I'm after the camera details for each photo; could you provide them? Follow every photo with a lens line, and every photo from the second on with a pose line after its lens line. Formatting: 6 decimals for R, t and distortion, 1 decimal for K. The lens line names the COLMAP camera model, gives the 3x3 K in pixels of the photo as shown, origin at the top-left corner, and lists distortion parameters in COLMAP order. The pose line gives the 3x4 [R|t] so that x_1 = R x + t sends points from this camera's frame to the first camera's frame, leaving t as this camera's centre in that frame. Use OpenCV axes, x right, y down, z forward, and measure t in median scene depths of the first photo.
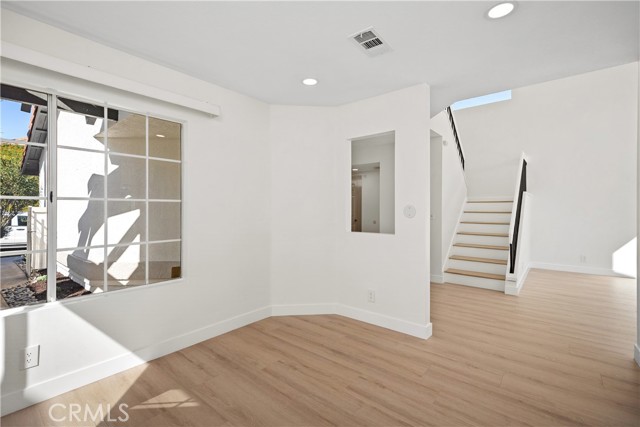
lens RADIAL K [[287.9, 0, 320.9], [0, 287.9, 209.8], [0, 0, 1]] dist [0.000750, -0.000214]
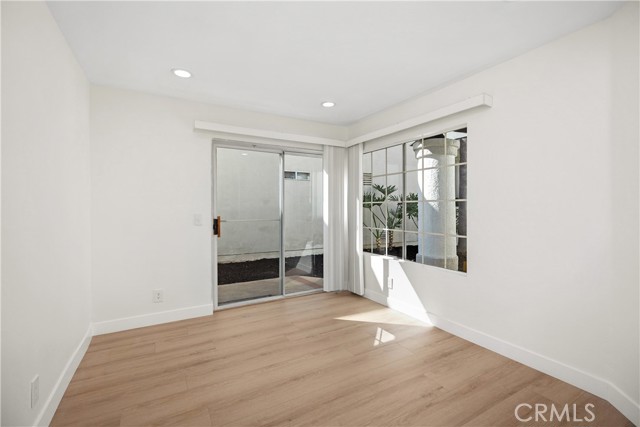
lens RADIAL K [[287.9, 0, 319.5], [0, 287.9, 212.2], [0, 0, 1]] dist [0.000750, -0.000214]
pose [[-0.353286, 0.011609, -0.935443, 0.767327], [-0.000590, 0.999920, 0.012632, 0.000557], [0.935515, 0.005014, -0.353251, 0.960155]]
